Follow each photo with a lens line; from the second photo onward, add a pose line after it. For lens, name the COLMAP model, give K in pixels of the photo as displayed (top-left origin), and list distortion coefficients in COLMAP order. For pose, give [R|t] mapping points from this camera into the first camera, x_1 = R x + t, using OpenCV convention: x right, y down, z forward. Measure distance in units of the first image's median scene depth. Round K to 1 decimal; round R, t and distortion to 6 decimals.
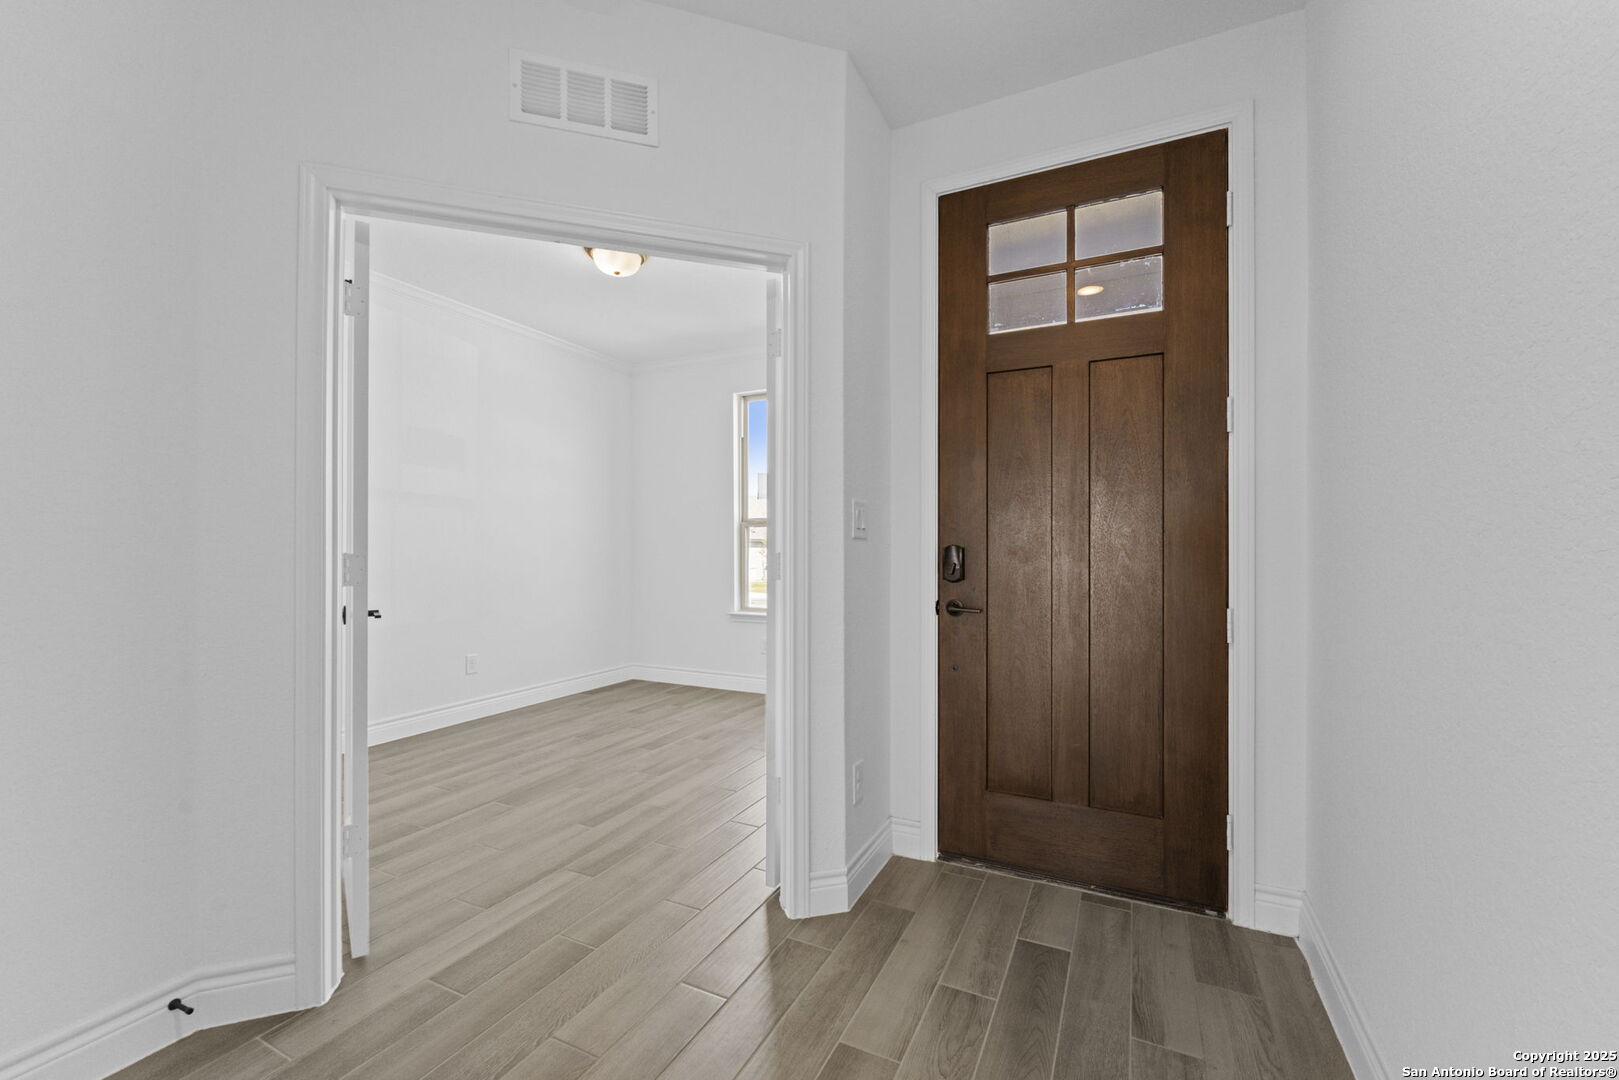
lens RADIAL K [[711.8, 0, 809.5], [0, 711.8, 540.0], [0, 0, 1]] dist [-0.002314, -0.000422]
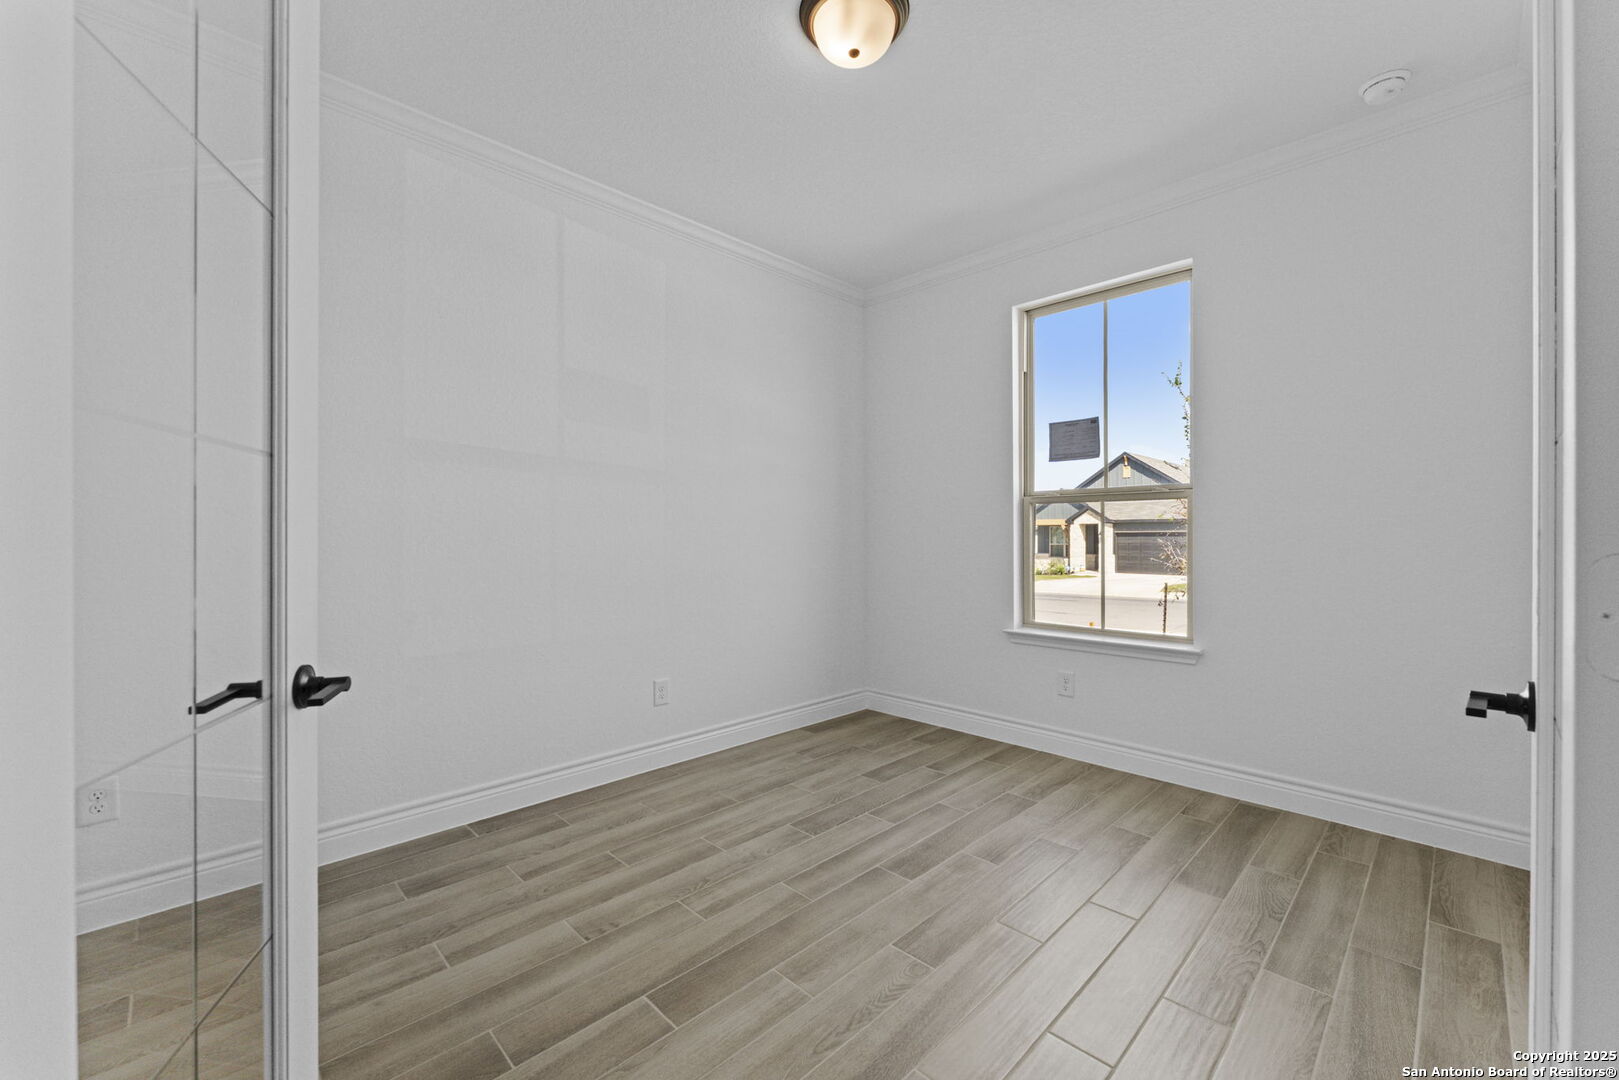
lens RADIAL K [[711.8, 0, 809.5], [0, 711.8, 540.0], [0, 0, 1]] dist [-0.002314, -0.000422]
pose [[0.953348, -0.001555, -0.301869, -0.119074], [0.007123, 0.999824, 0.017345, 0.002919], [0.301789, -0.018686, 0.953192, 0.403003]]
